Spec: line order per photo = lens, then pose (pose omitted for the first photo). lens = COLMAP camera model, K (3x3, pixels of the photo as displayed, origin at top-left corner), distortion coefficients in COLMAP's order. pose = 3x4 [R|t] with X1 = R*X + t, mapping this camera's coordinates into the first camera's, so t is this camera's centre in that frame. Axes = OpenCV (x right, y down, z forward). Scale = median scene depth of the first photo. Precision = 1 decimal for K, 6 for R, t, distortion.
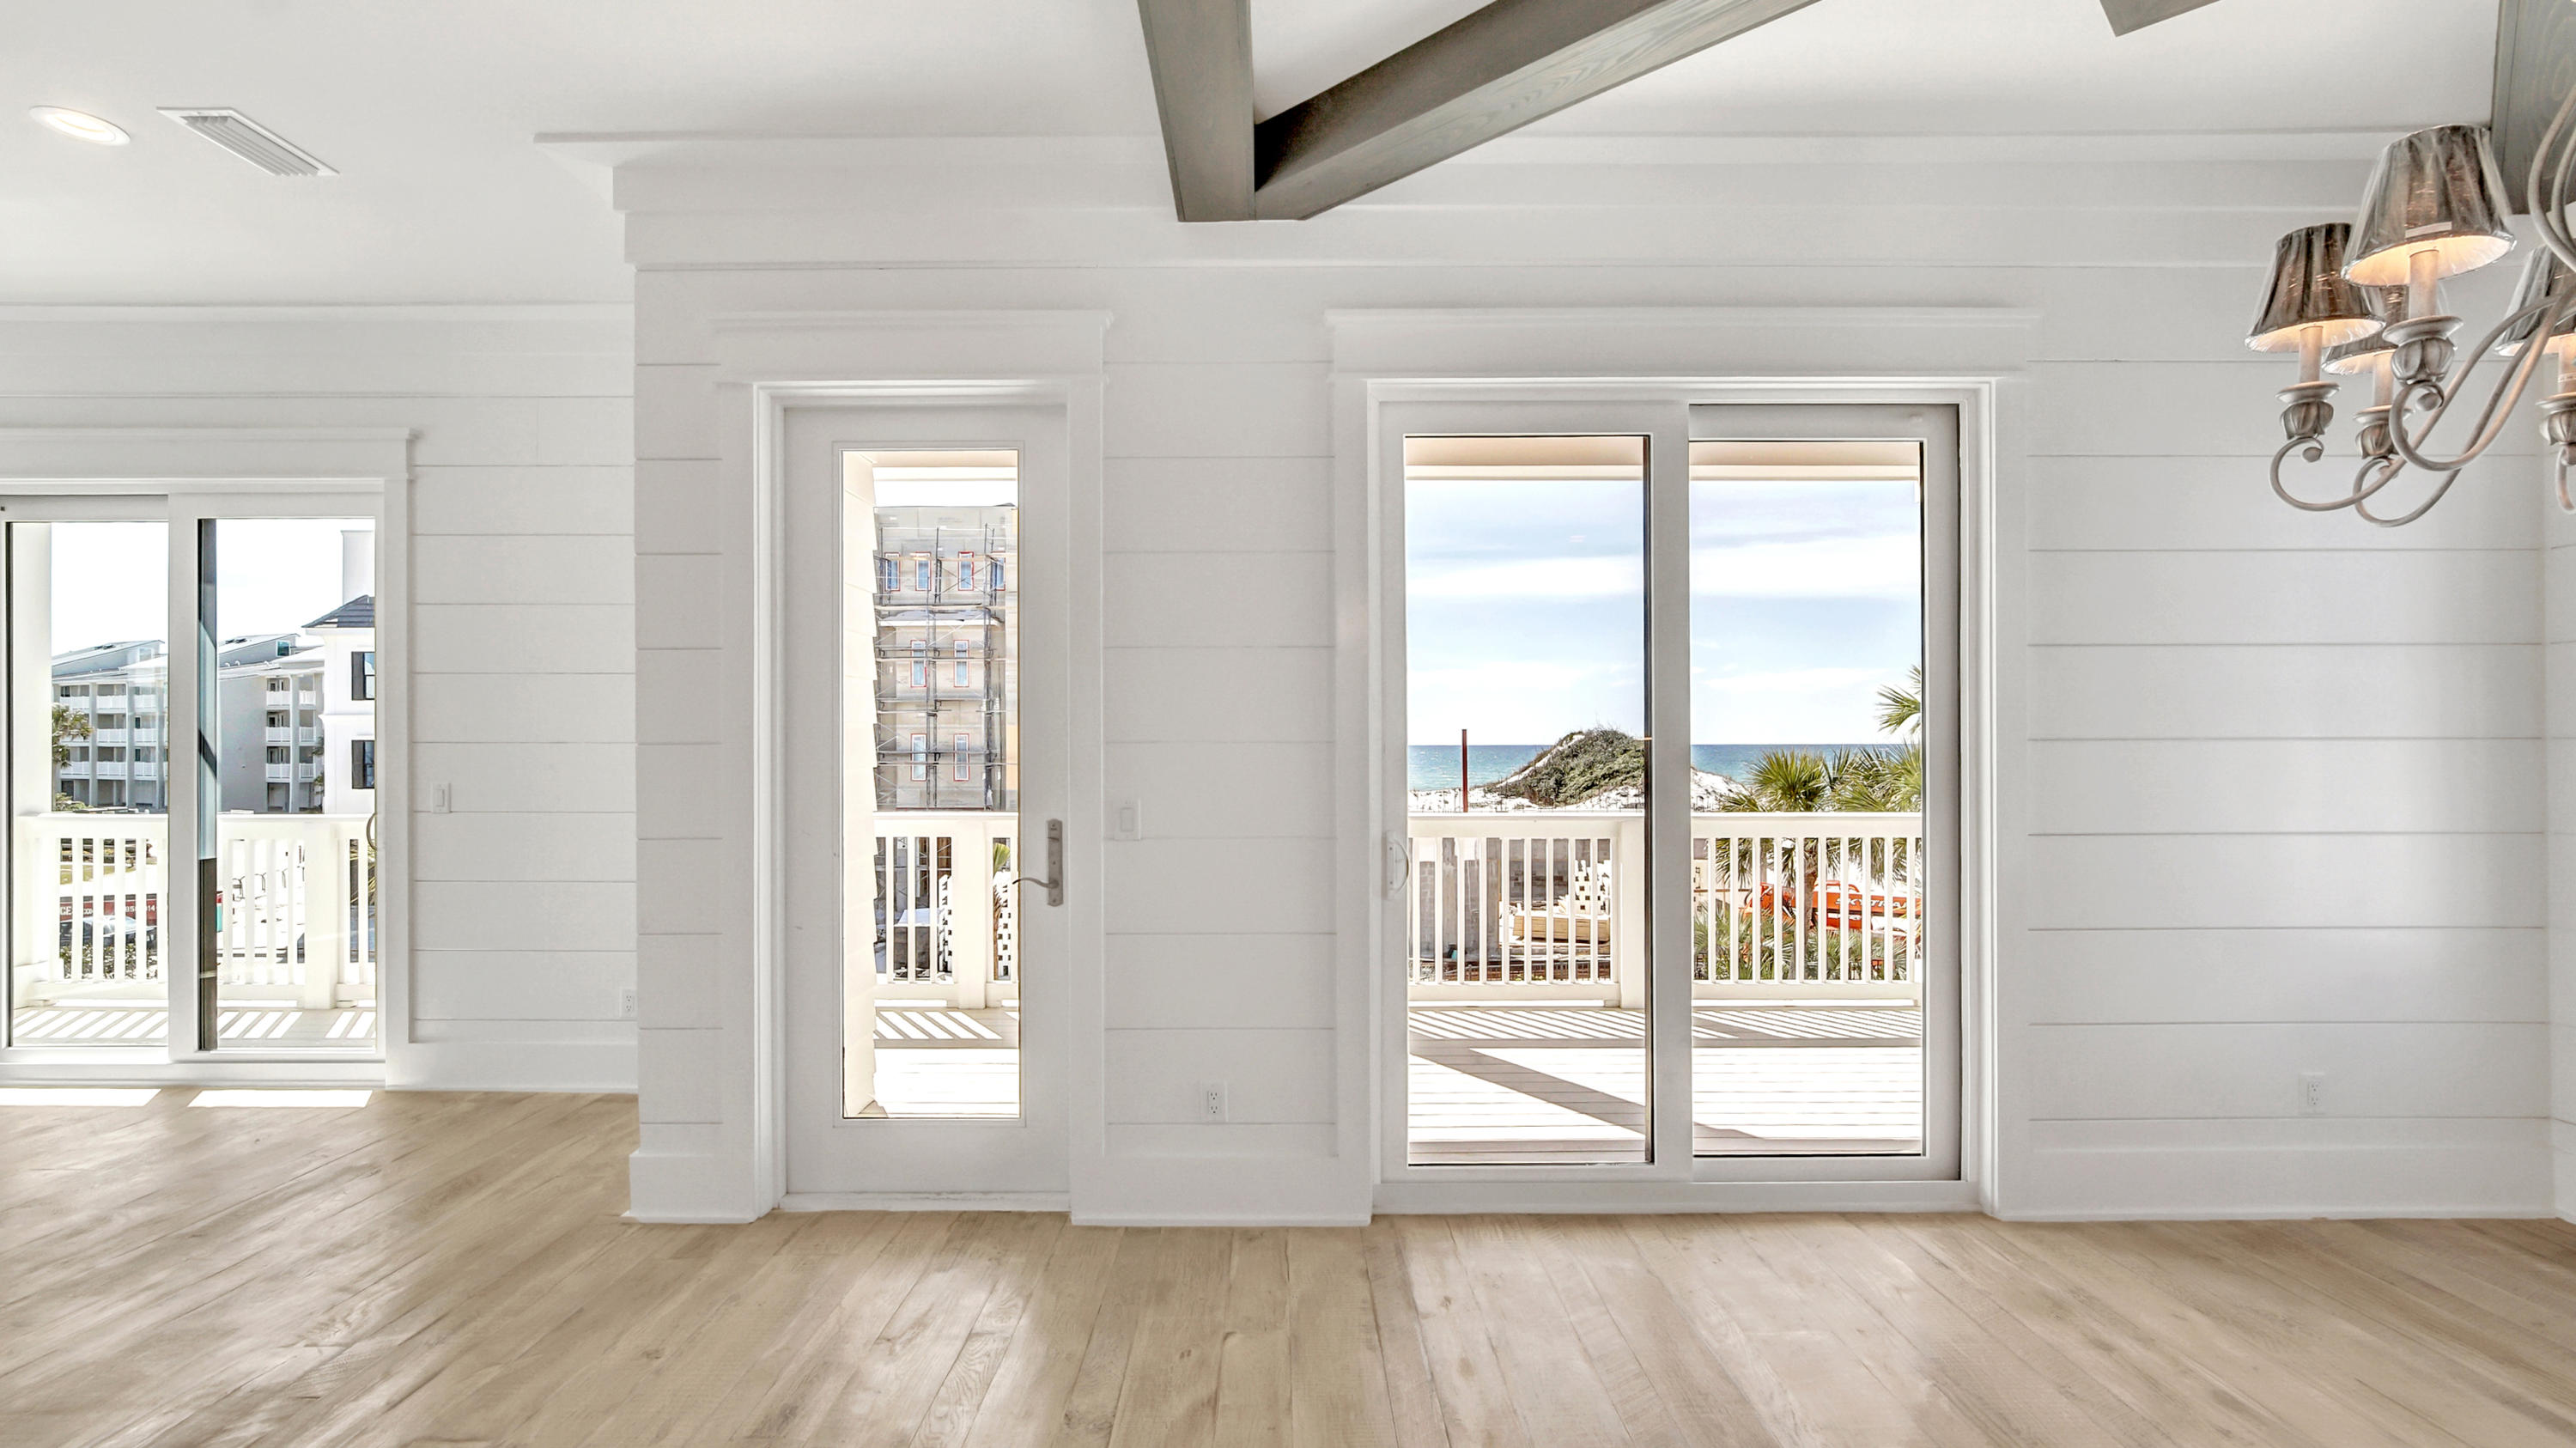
lens RADIAL K [[1172.9, 0, 1282.7], [0, 1172.9, 735.6], [0, 0, 1]] dist [-0.014084, -0.000065]
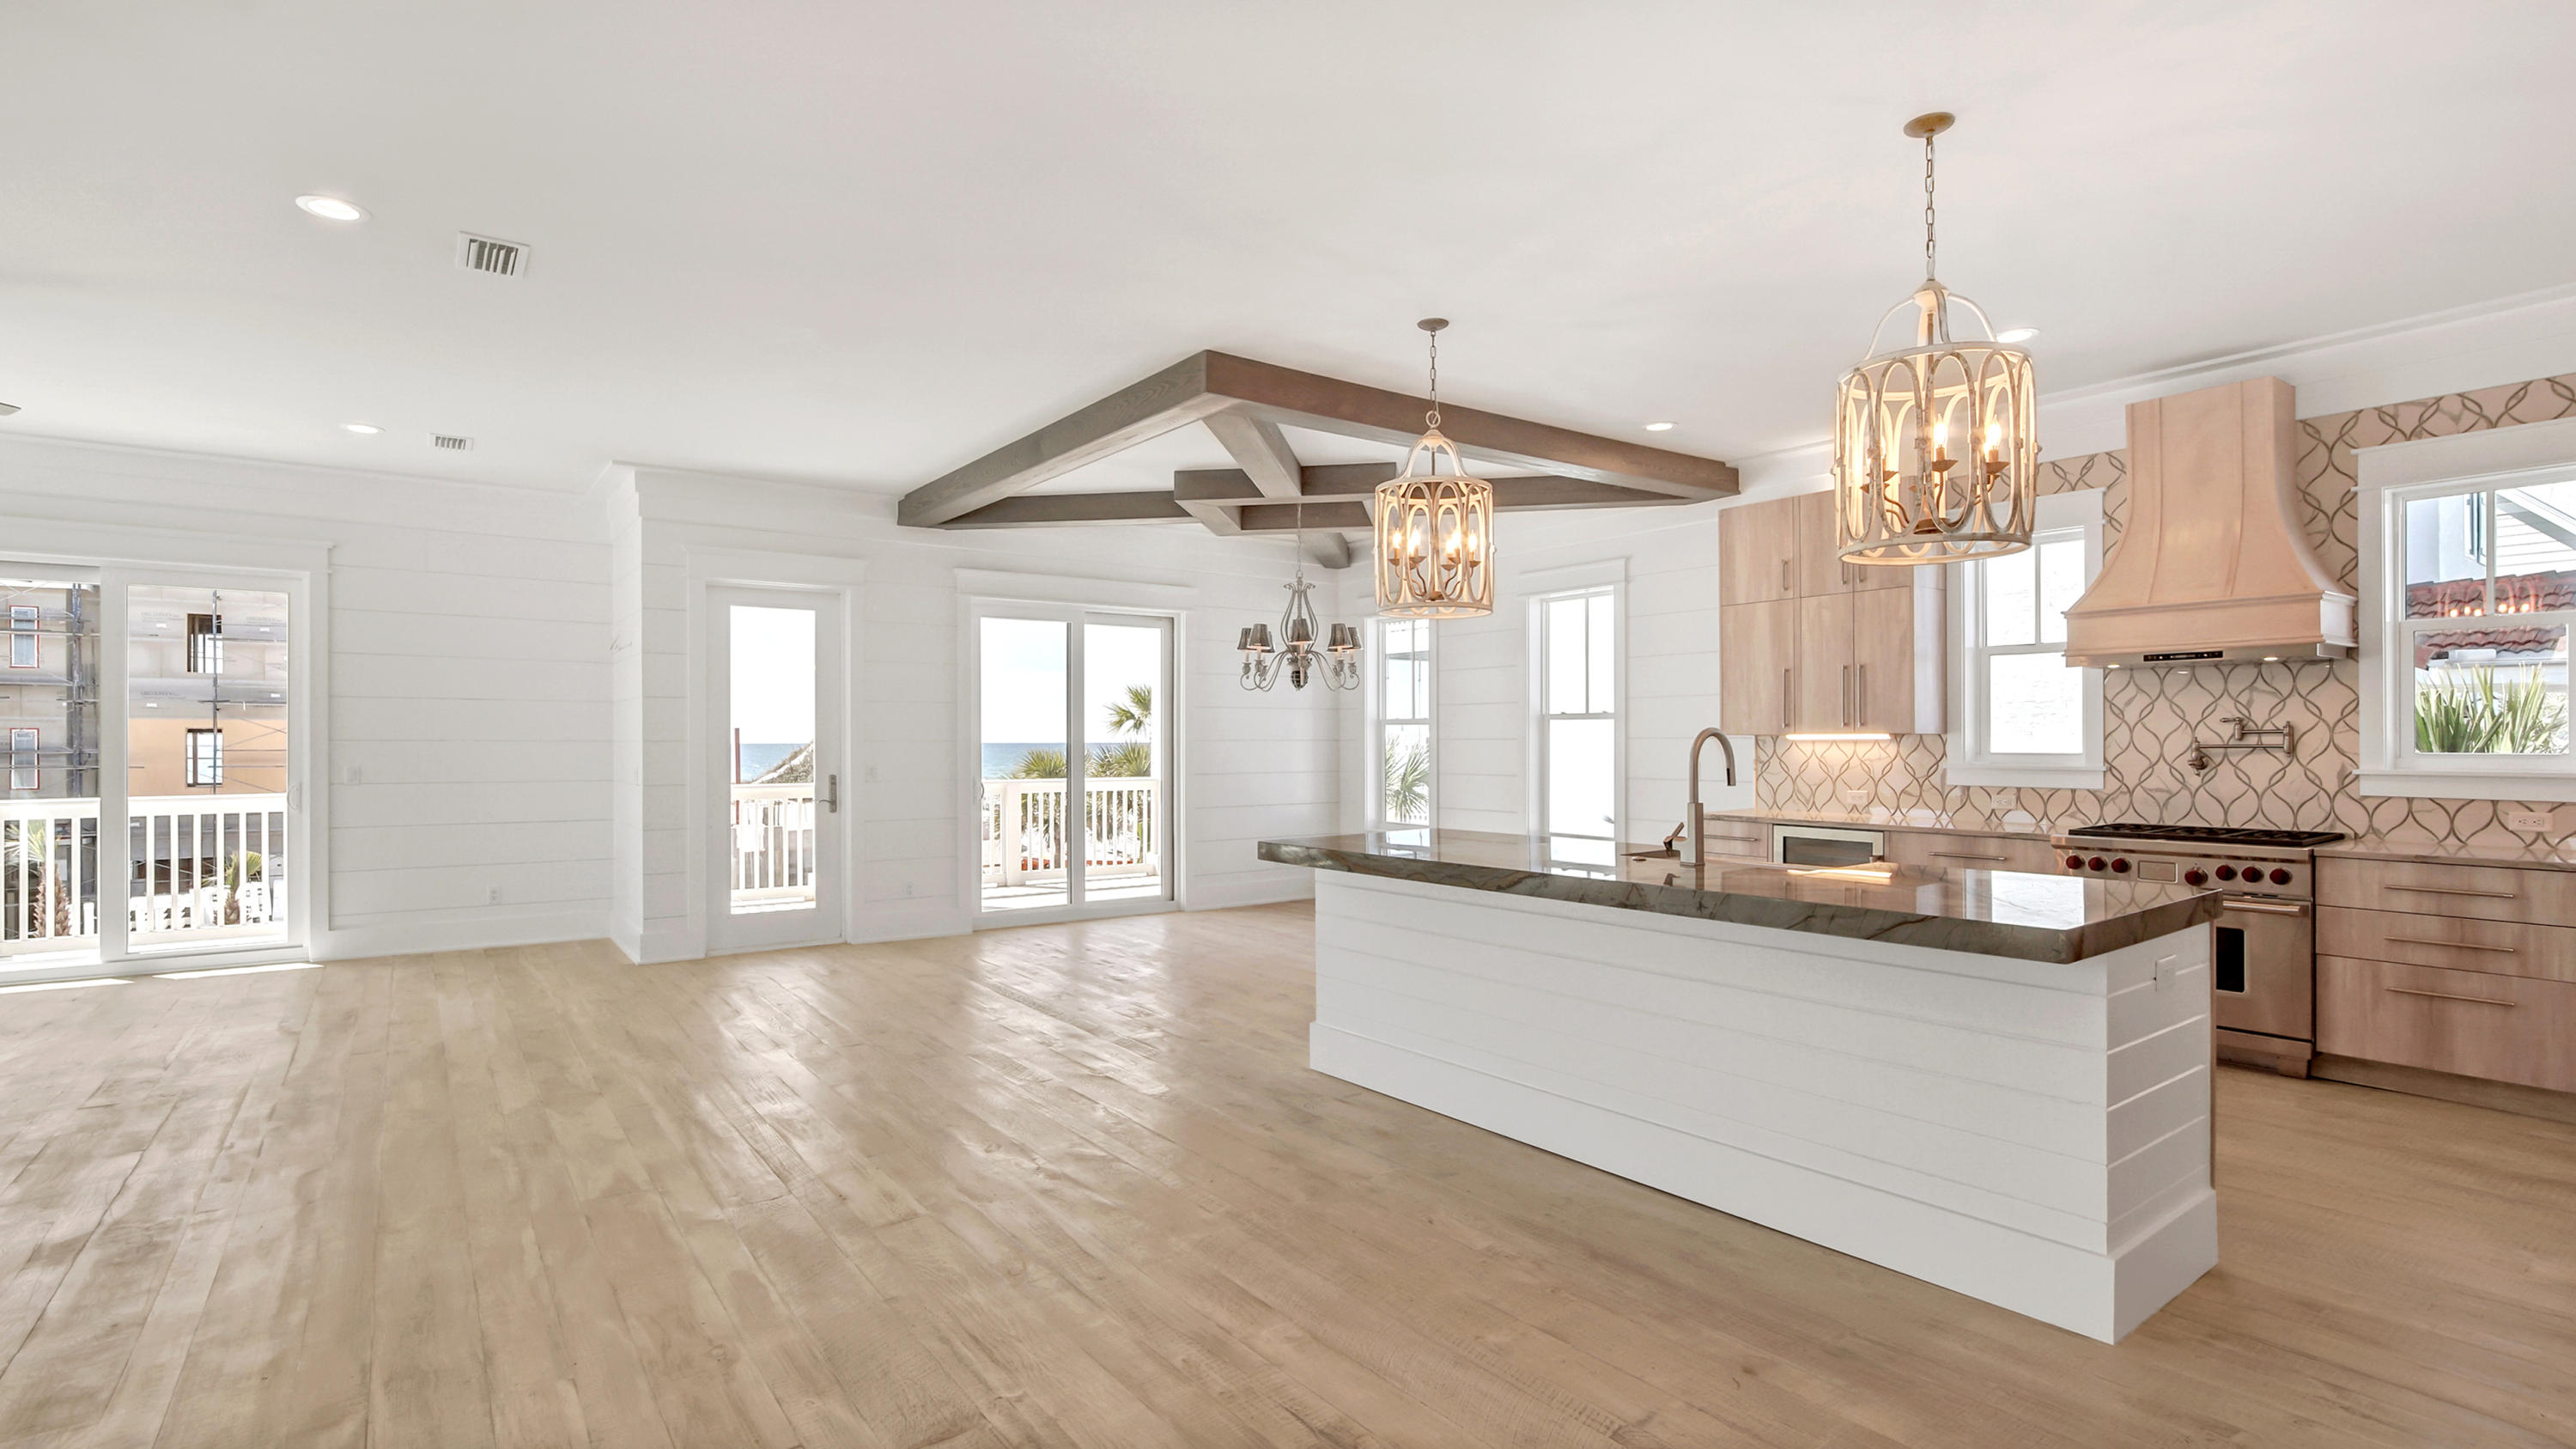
lens RADIAL K [[1192.0, 0, 1274.8], [0, 1192.0, 719.1], [0, 0, 1]] dist [-0.003594, -0.000479]
pose [[0.808007, 0.011751, 0.589056, -0.869431], [-0.004546, 0.999896, -0.013710, -0.008685], [-0.589155, 0.008400, 0.807976, -1.390470]]
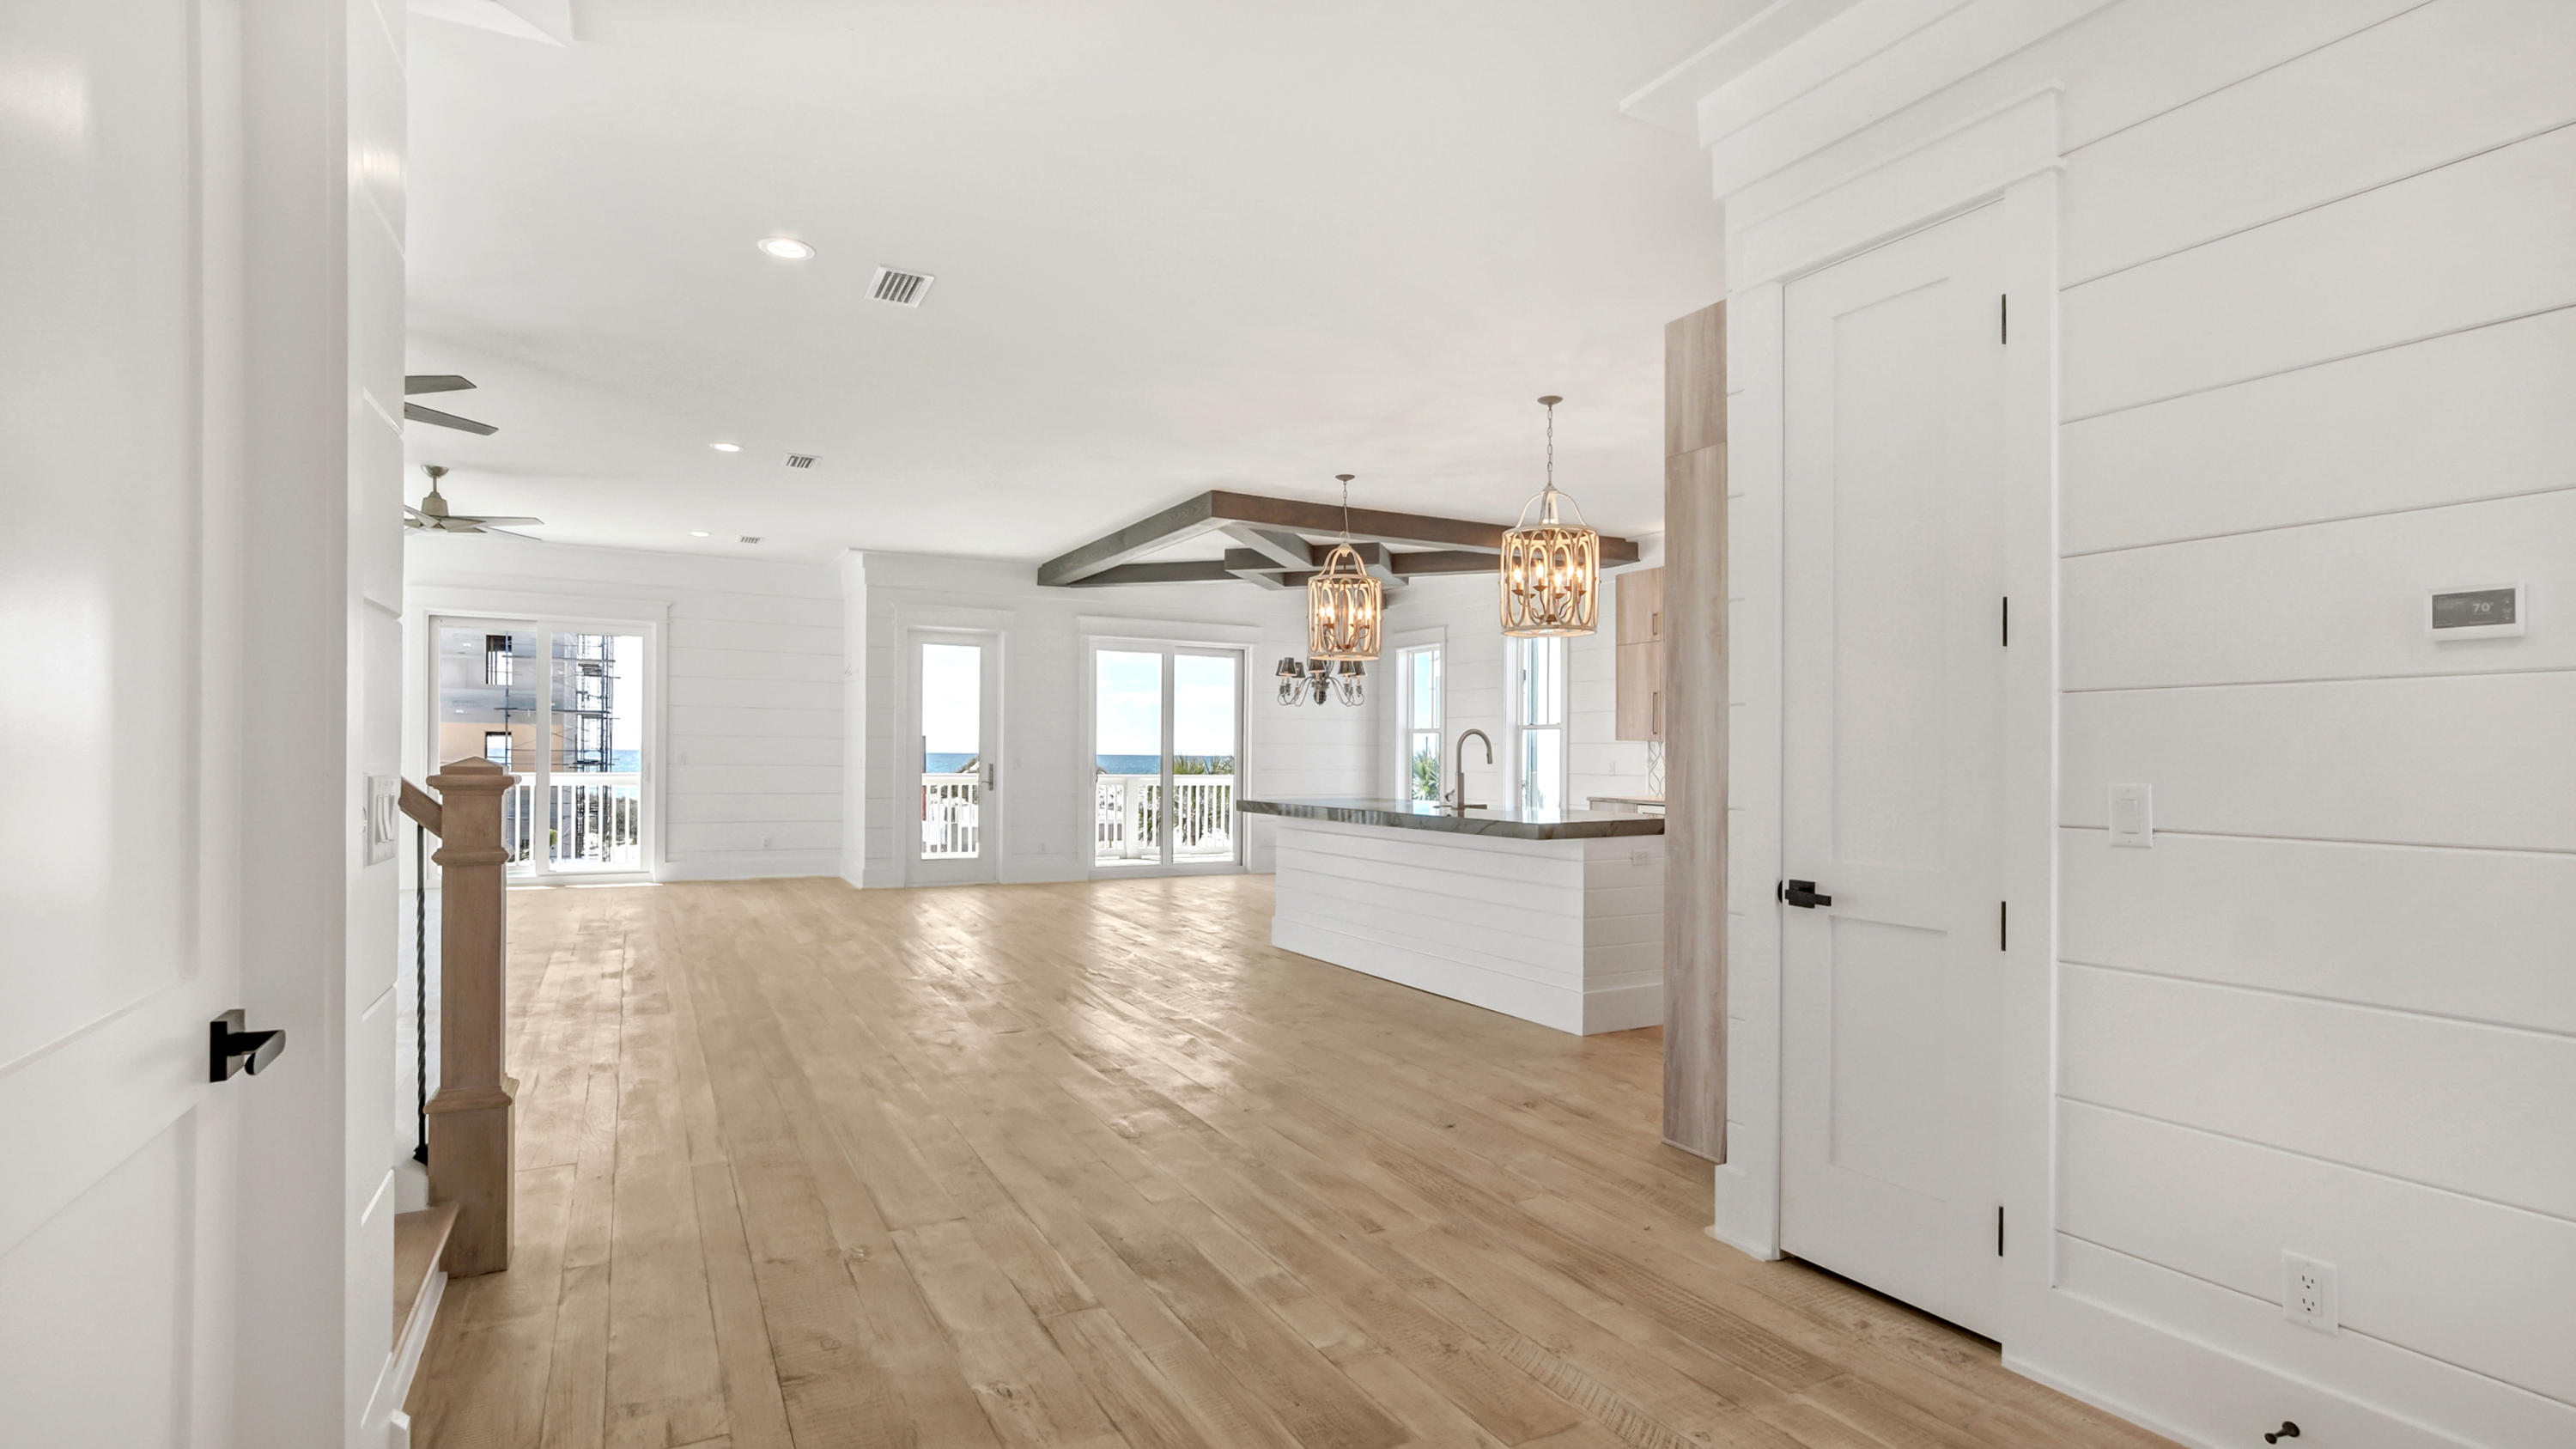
lens RADIAL K [[1172.9, 0, 1282.7], [0, 1172.9, 736.1], [0, 0, 1]] dist [-0.014084, -0.000065]
pose [[0.875930, 0.018728, 0.482074, -1.046971], [-0.015783, 0.999824, -0.010165, 0.016712], [-0.482180, 0.001295, 0.876071, -2.207315]]
